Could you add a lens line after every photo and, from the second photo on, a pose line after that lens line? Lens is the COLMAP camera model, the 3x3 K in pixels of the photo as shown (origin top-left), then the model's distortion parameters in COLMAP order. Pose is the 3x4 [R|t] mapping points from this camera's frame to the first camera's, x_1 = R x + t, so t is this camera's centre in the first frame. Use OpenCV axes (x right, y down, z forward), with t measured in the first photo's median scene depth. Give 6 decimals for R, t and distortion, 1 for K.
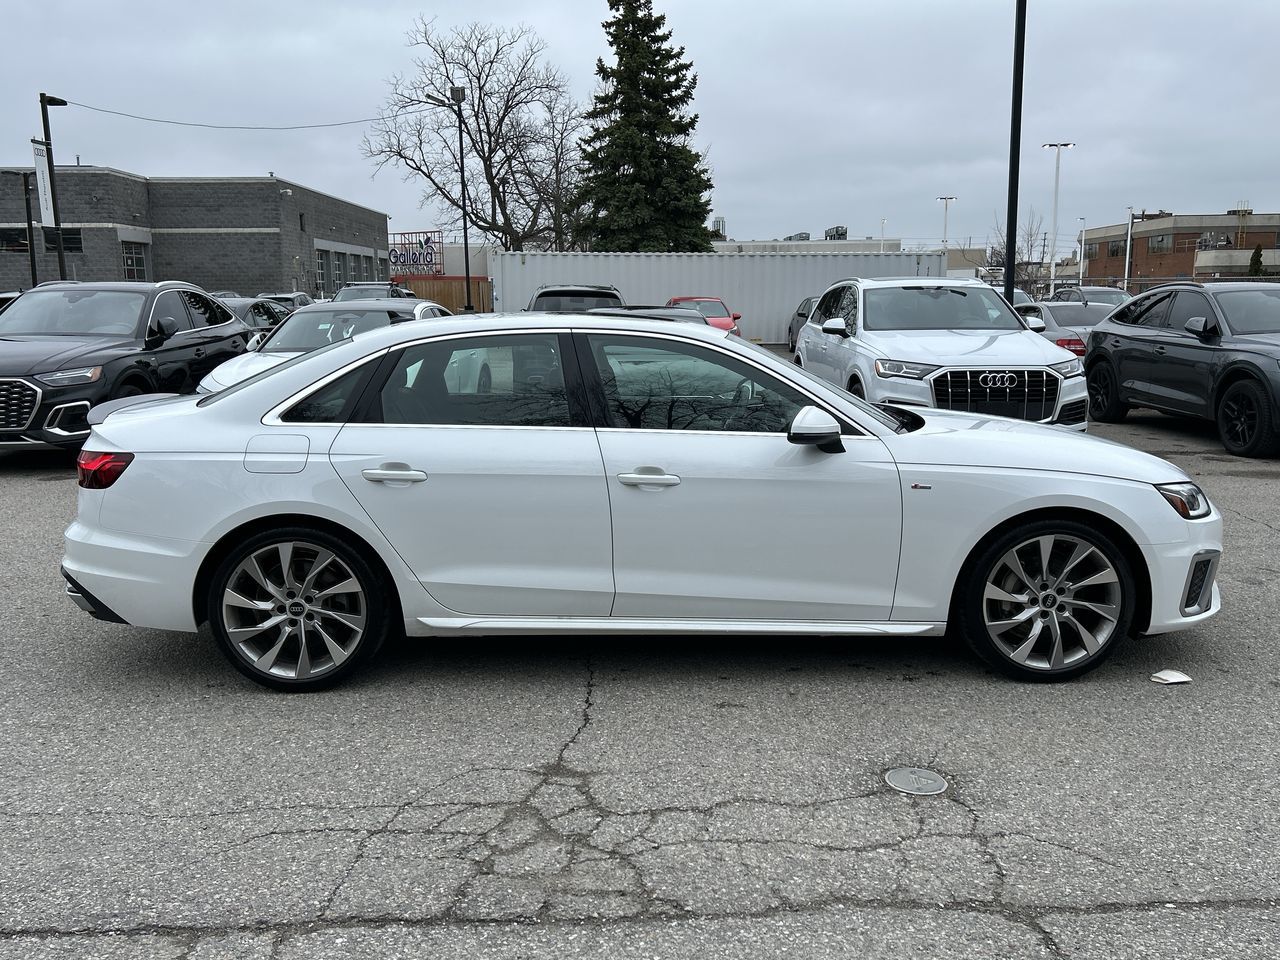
lens RADIAL K [[1080.8, 0, 646.0], [0, 1080.8, 485.0], [0, 0, 1]] dist [0.077845, -0.106661]
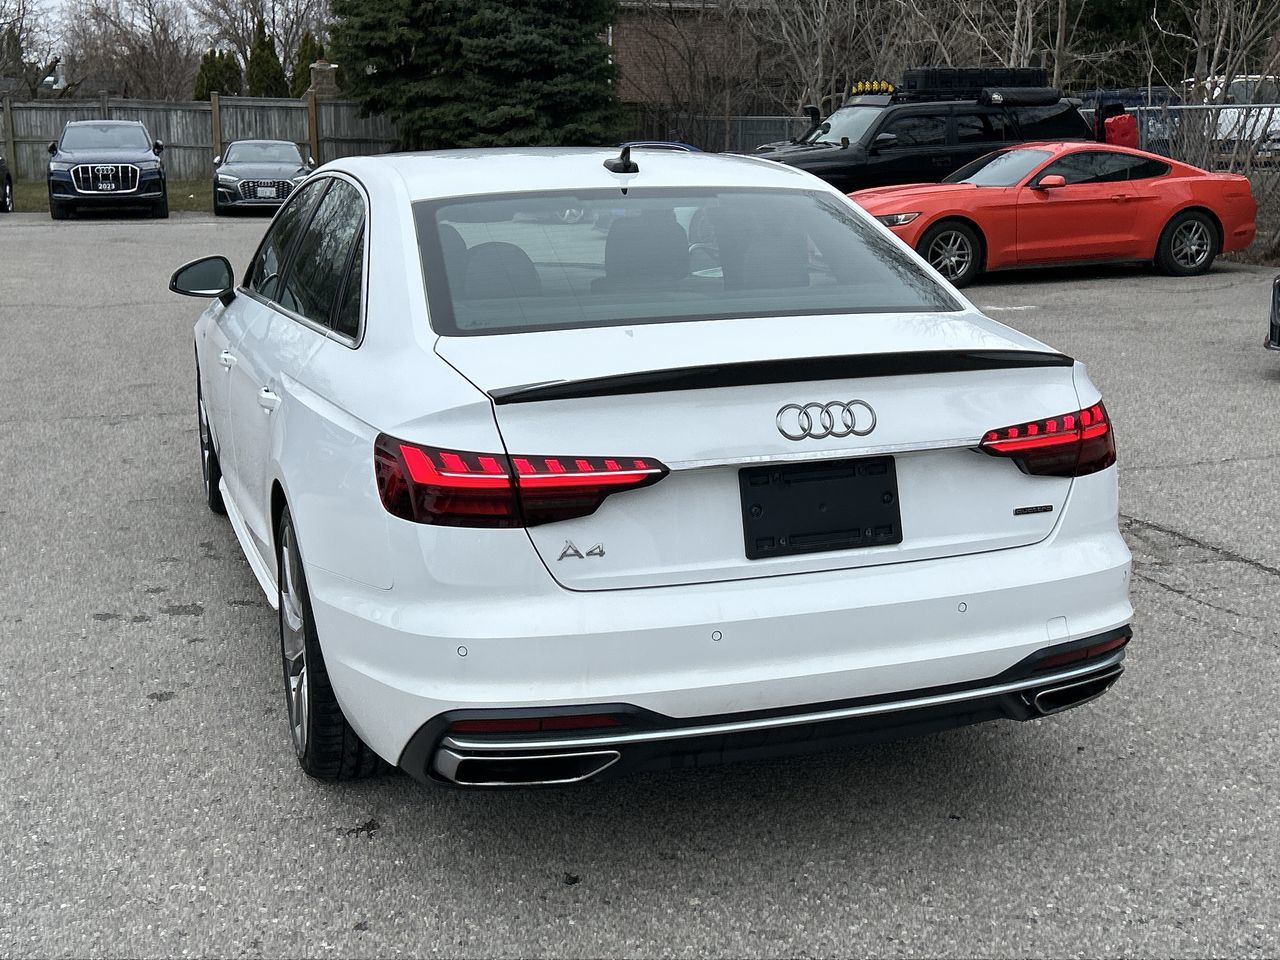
lens RADIAL K [[1539.1, 0, 649.8], [0, 1539.1, 482.2], [0, 0, 1]] dist [0.145071, -0.350316]
pose [[-0.307940, -0.196508, 0.930891, -1.177757], [0.162447, 0.953209, 0.254957, -0.228301], [-0.937435, 0.229732, -0.261609, 1.425728]]
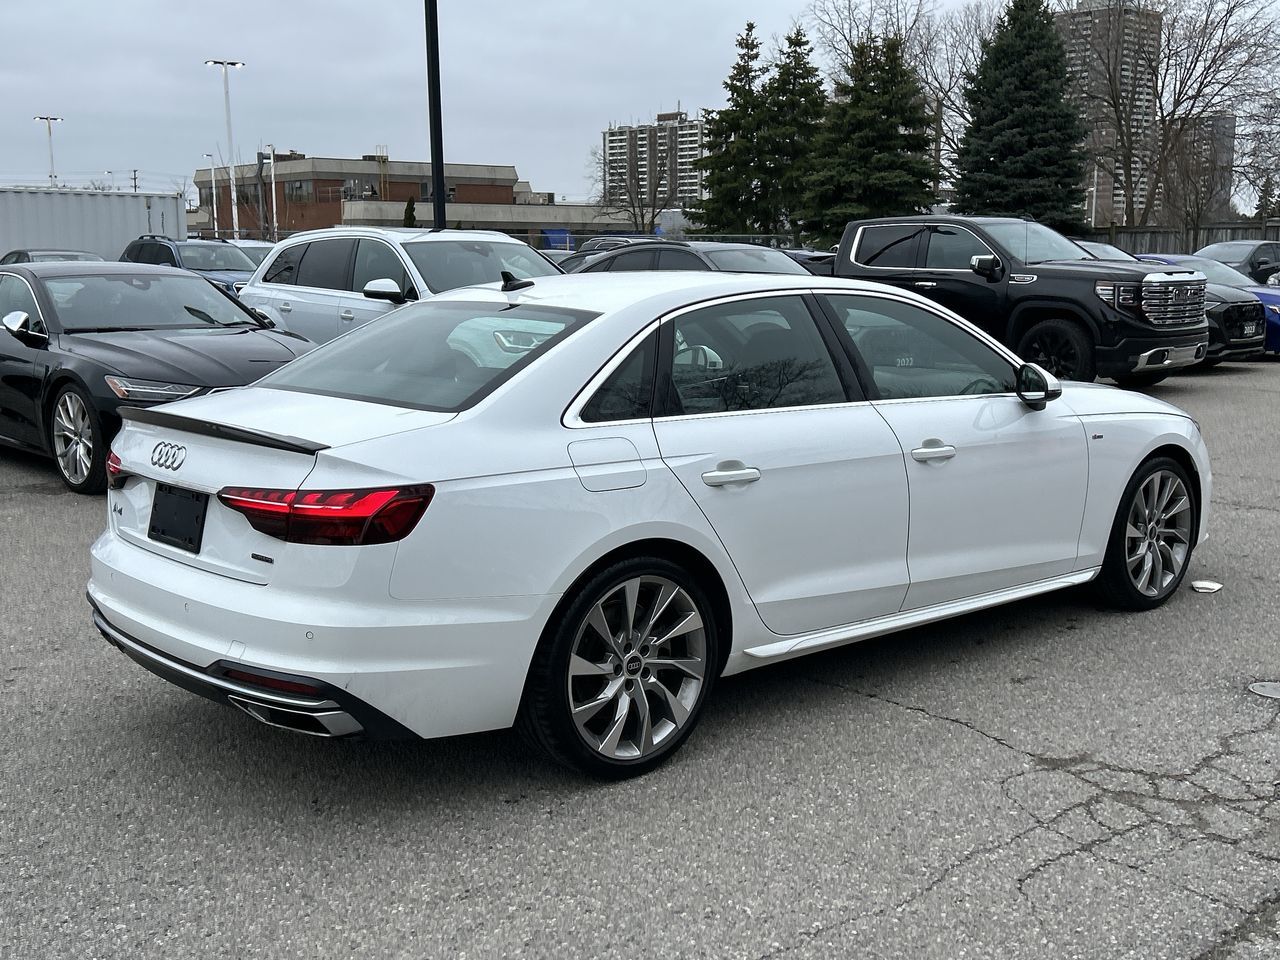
lens RADIAL K [[1385.7, 0, 647.5], [0, 1385.7, 492.9], [0, 0, 1]] dist [0.137622, -0.292374]
pose [[0.764055, -0.107382, 0.636151, -0.902447], [0.108110, 0.993418, 0.037842, -0.040957], [-0.636028, 0.039861, 0.770636, 0.239265]]
